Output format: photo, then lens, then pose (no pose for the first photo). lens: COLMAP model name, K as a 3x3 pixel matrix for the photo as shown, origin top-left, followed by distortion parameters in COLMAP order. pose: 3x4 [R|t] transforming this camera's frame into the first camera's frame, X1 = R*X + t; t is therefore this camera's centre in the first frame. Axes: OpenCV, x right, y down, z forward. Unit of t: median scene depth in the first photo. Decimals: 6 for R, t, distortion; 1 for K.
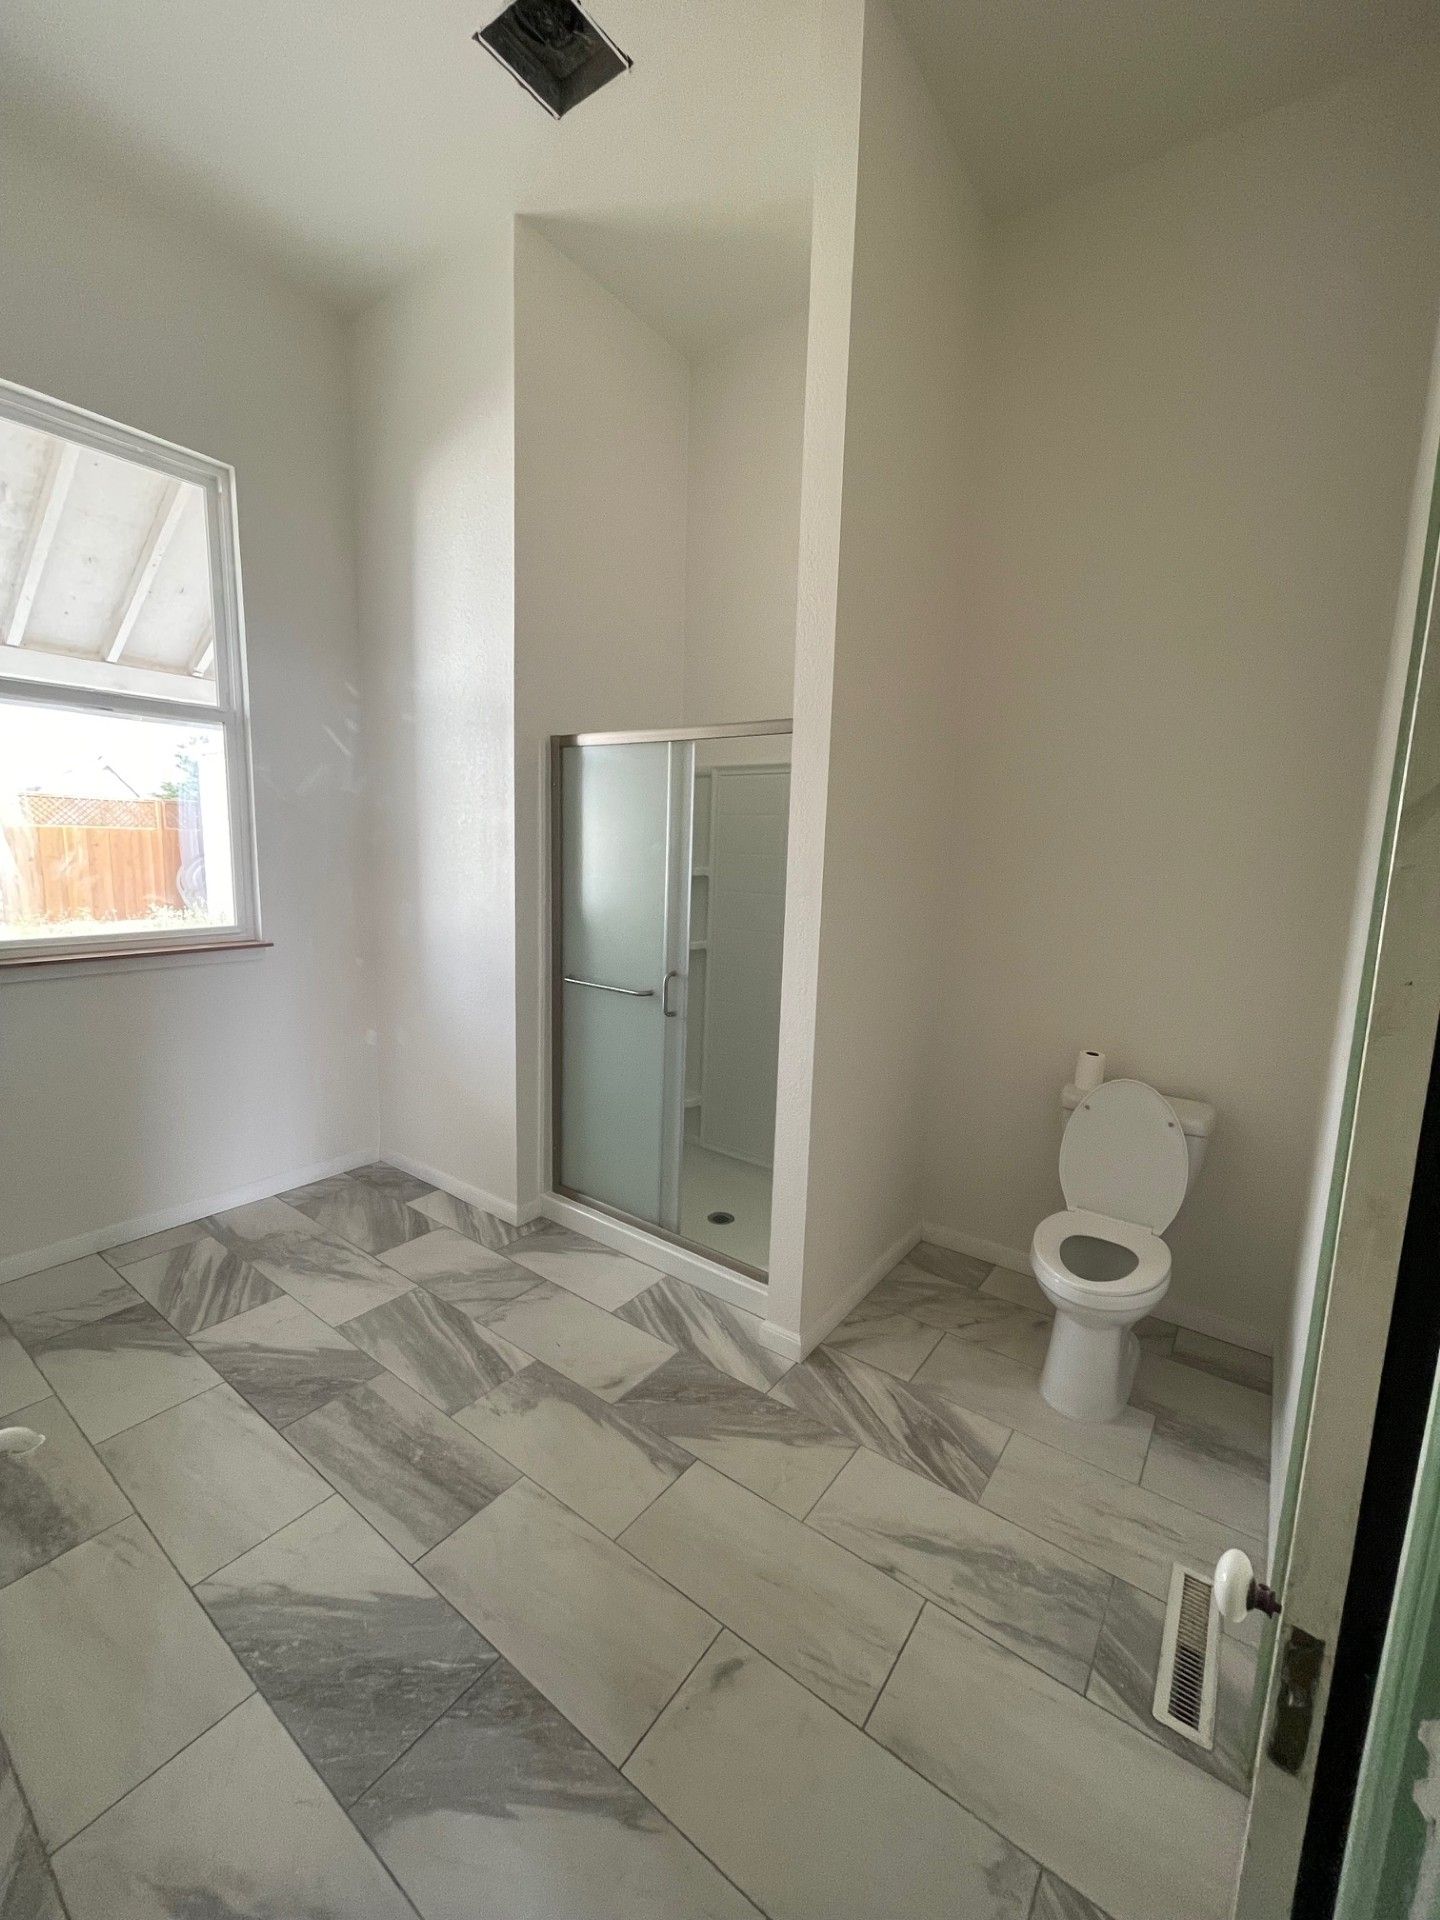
lens RADIAL K [[765.3, 0, 722.3], [0, 765.3, 958.8], [0, 0, 1]] dist [0.004360, -0.000894]
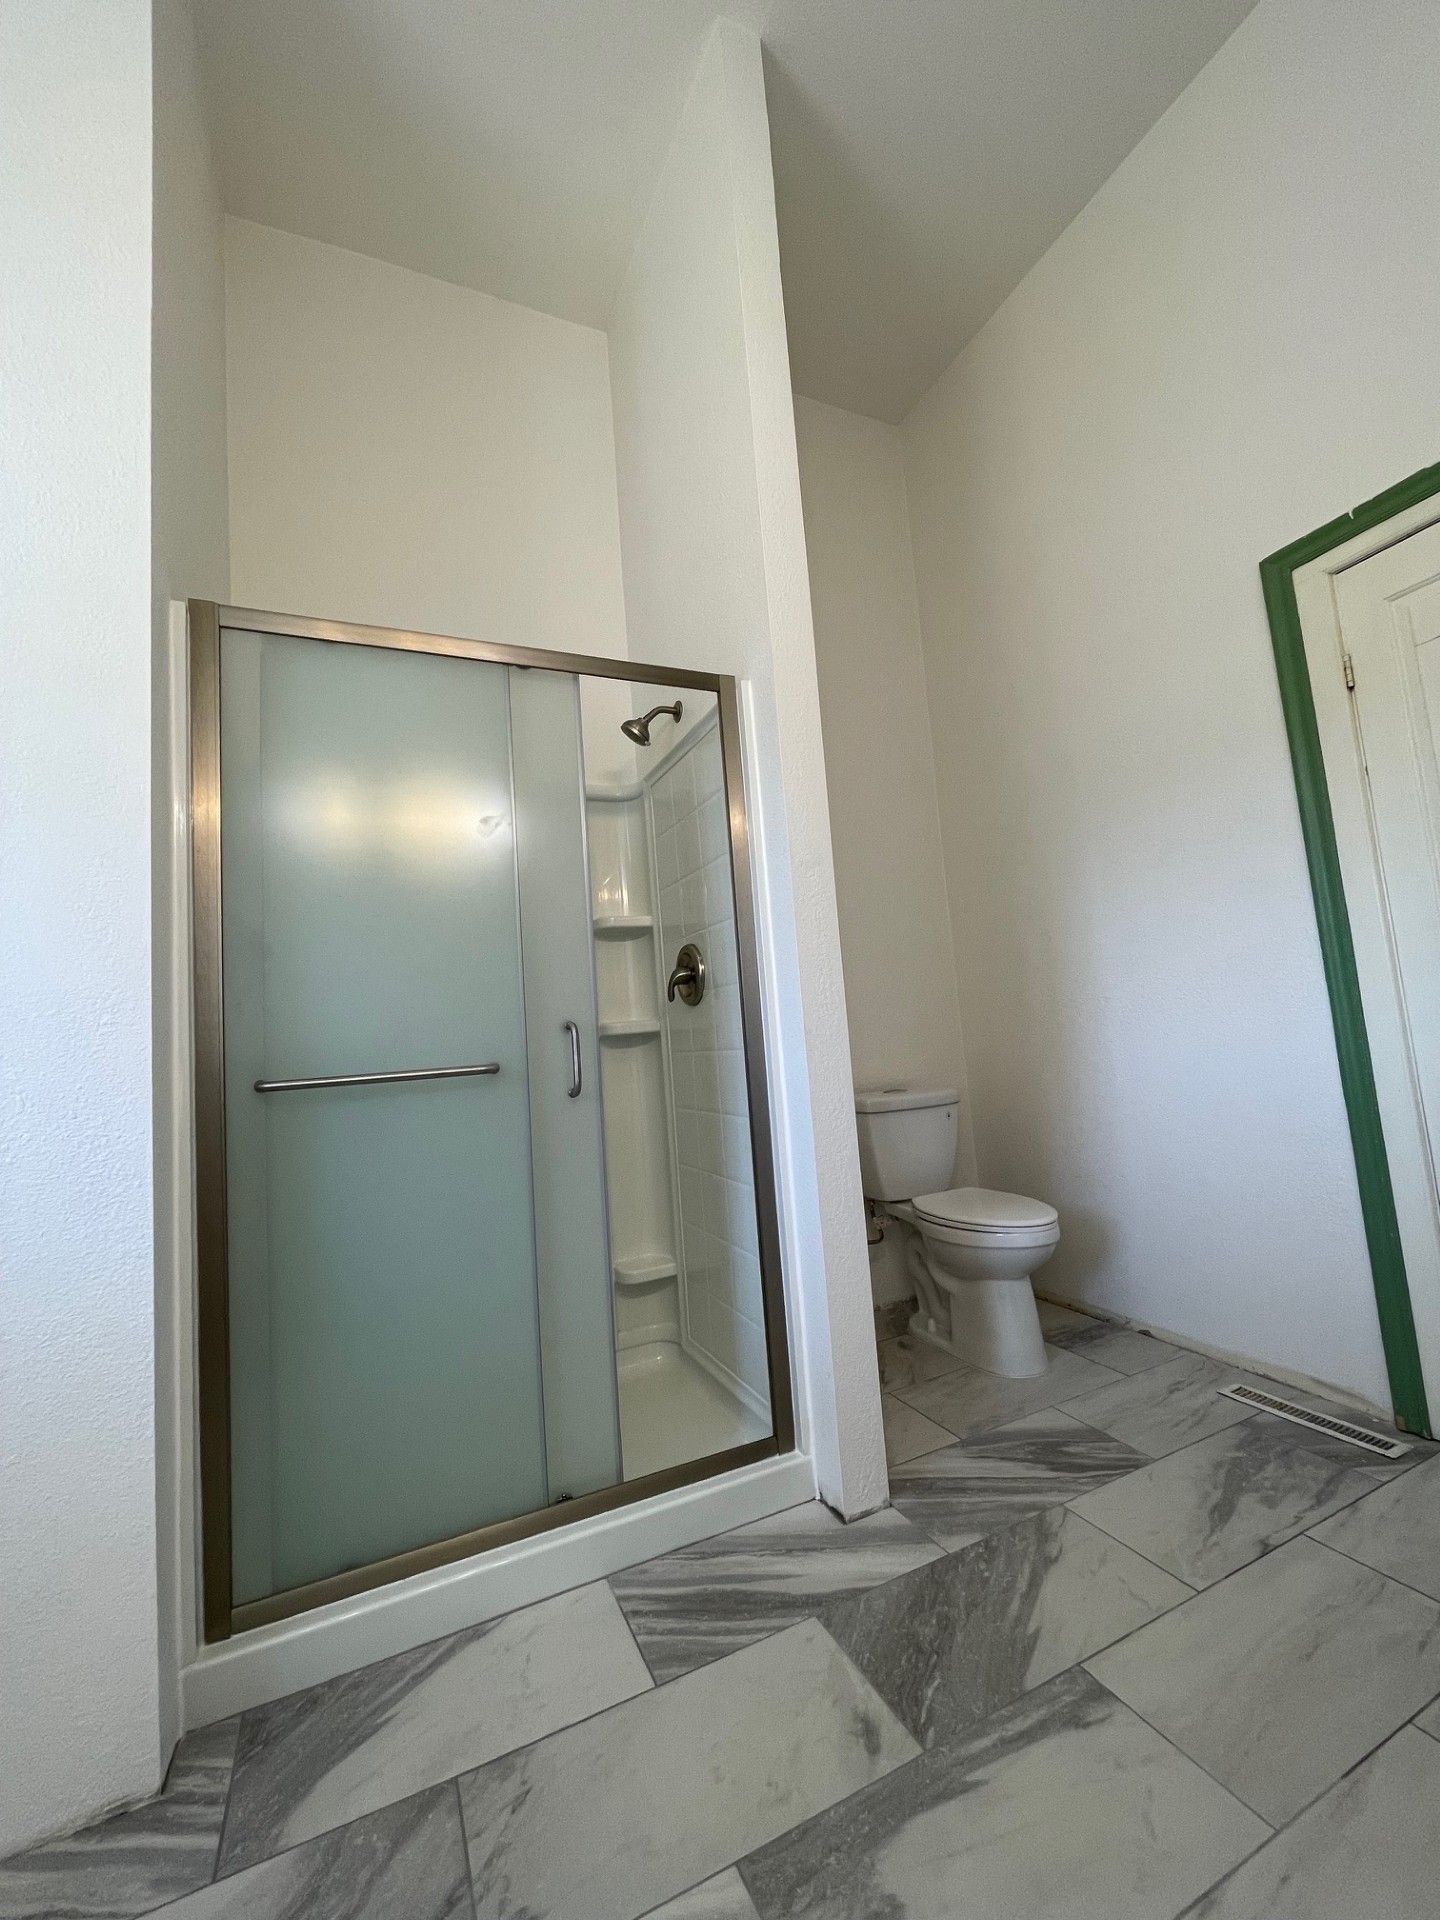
lens RADIAL K [[765.3, 0, 717.8], [0, 765.3, 959.8], [0, 0, 1]] dist [0.004360, -0.000894]
pose [[0.487787, 0.020096, 0.872731, -0.667020], [0.216912, 0.965591, -0.143471, 0.110809], [-0.845584, 0.259289, 0.466643, 0.732009]]
